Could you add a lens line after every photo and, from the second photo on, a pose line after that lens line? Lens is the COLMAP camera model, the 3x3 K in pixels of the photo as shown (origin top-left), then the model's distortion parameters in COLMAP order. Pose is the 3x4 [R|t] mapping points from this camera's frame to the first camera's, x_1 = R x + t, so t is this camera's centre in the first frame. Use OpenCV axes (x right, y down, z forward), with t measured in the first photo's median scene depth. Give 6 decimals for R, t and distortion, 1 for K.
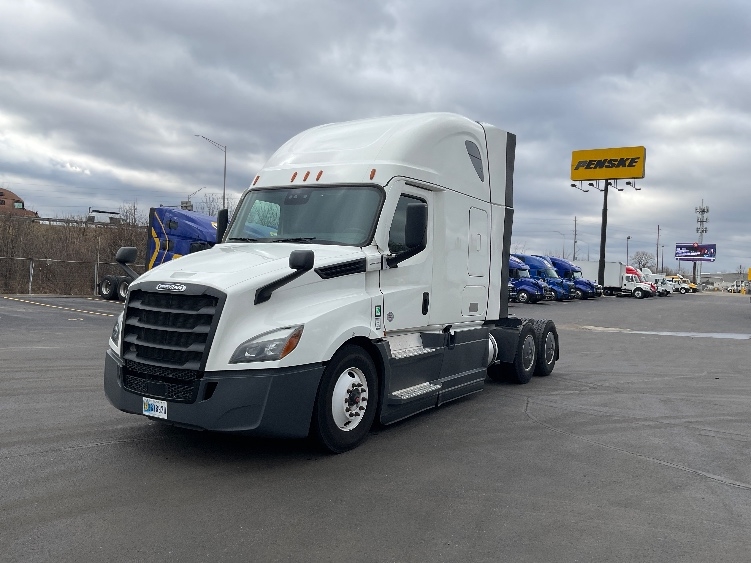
lens RADIAL K [[631.5, 0, 379.2], [0, 631.5, 278.9], [0, 0, 1]] dist [-0.002196, -0.001310]
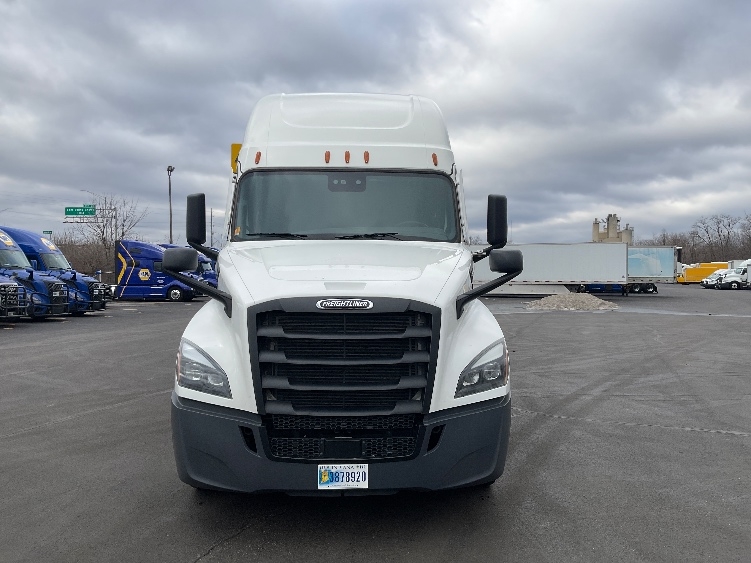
lens RADIAL K [[631.5, 0, 379.3], [0, 631.5, 283.4], [0, 0, 1]] dist [-0.002196, -0.001310]
pose [[0.843455, -0.046071, 0.535220, -0.591450], [0.037883, 0.998936, 0.026287, -0.022968], [-0.535862, -0.001897, 0.844304, 0.332541]]
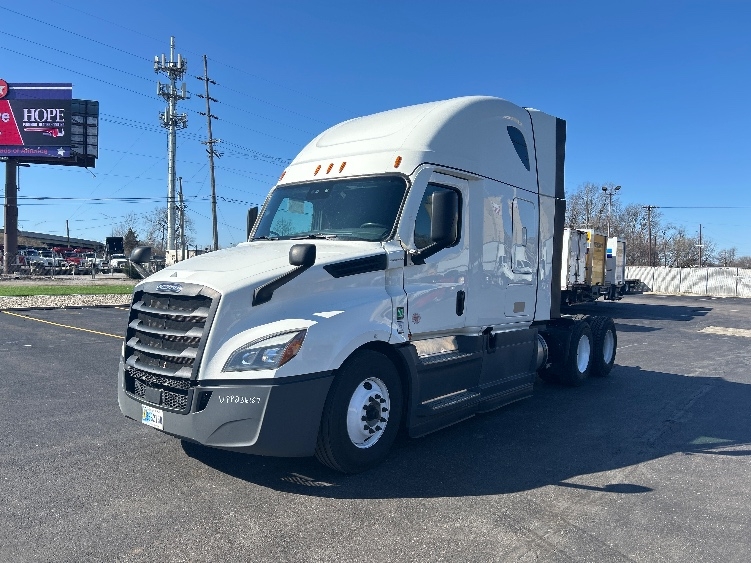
lens RADIAL K [[587.3, 0, 372.4], [0, 587.3, 281.3], [0, 0, 1]] dist [-0.018618, -0.013215]
pose [[0.990950, -0.008980, -0.133930, 0.070631], [0.009448, 0.999951, 0.002859, 0.004122], [0.133898, -0.004099, 0.990987, 0.164752]]
